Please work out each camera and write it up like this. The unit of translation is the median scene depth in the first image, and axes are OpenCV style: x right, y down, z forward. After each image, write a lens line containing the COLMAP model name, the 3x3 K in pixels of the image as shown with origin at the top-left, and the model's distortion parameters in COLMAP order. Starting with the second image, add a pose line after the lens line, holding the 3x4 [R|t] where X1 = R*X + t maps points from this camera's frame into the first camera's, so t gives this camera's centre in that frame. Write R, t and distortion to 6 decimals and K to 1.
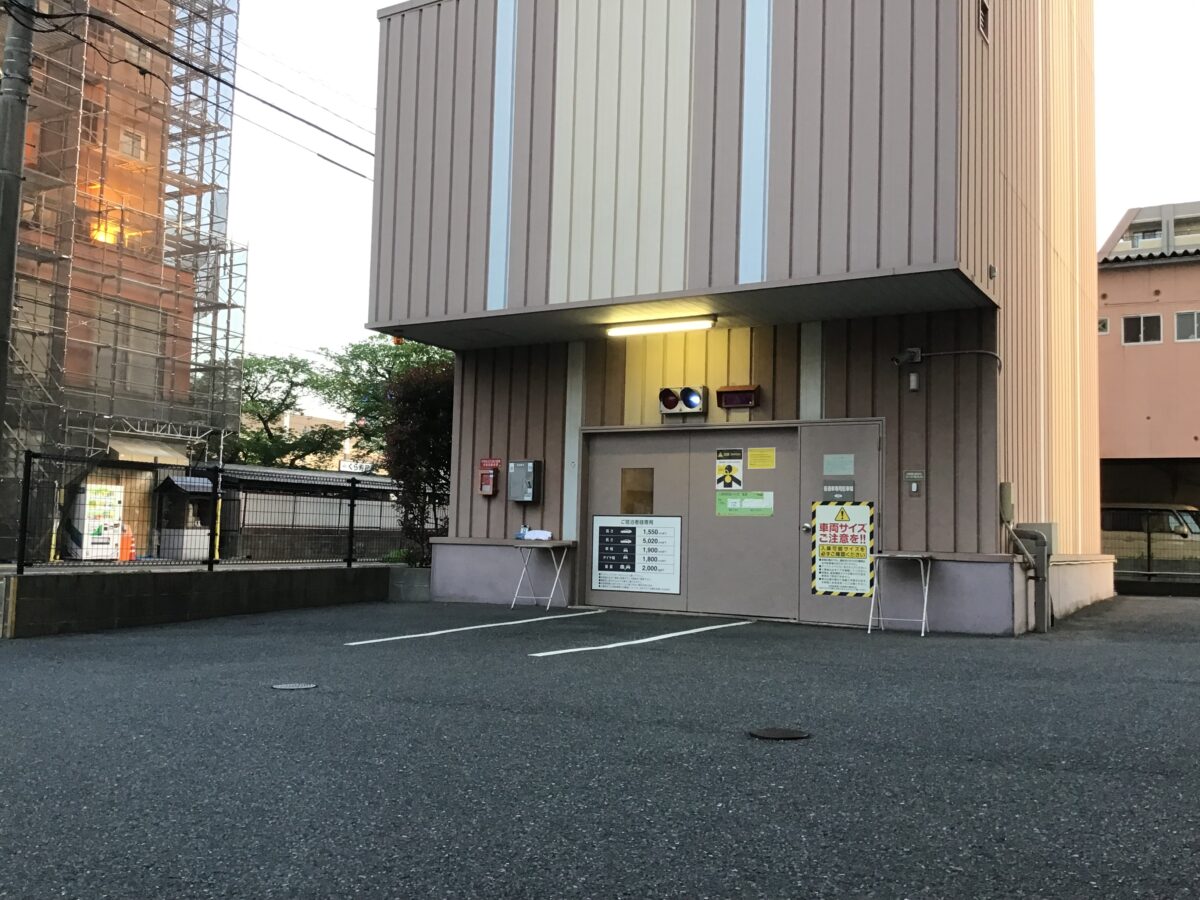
lens RADIAL K [[1084.7, 0, 600.0], [0, 1084.7, 450.0], [0, 0, 1]] dist [0.008967, 0.006572]
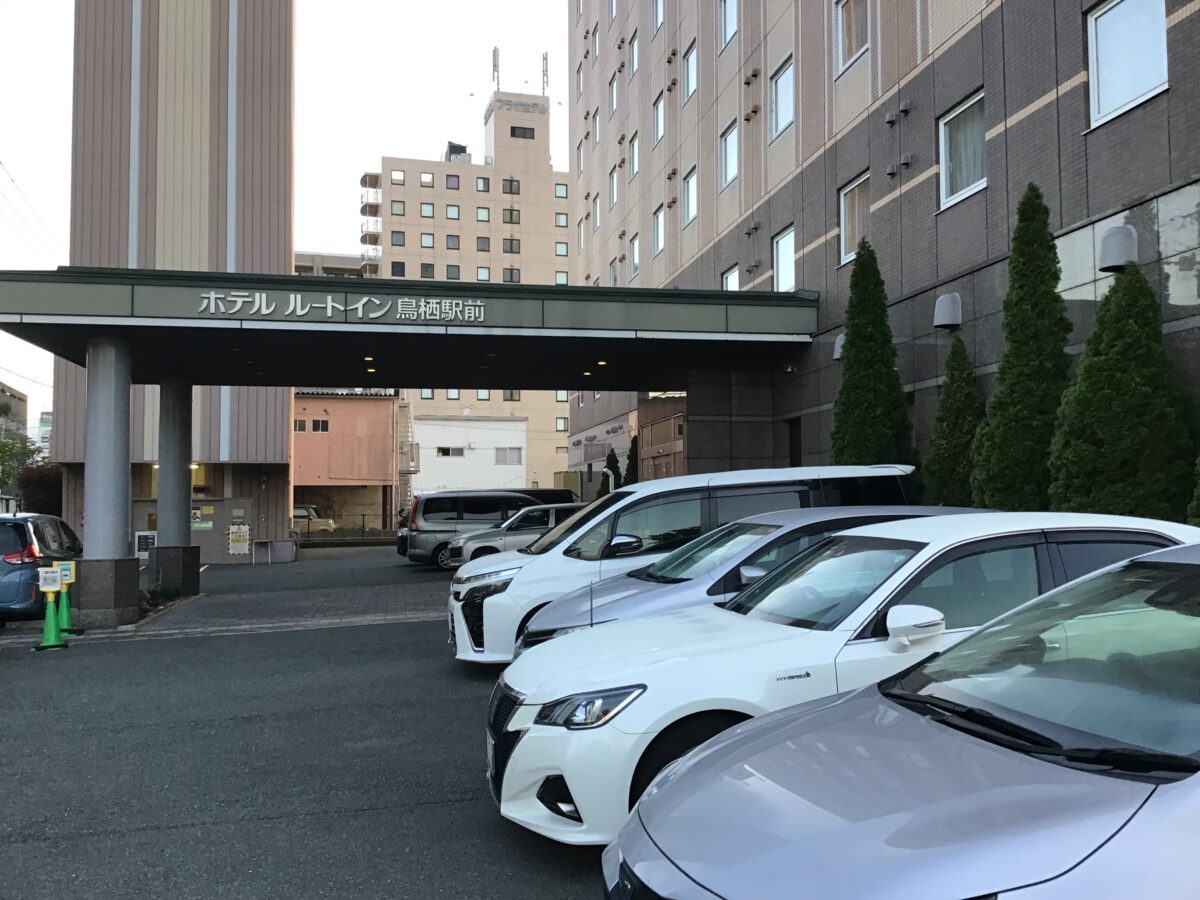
lens RADIAL K [[1084.7, 0, 600.0], [0, 1084.7, 450.0], [0, 0, 1]] dist [0.008967, 0.006572]
pose [[0.742955, 0.001891, 0.669338, -1.068104], [-0.021193, 0.999561, 0.020700, -0.246378], [-0.669005, -0.029564, 0.742669, -1.953387]]
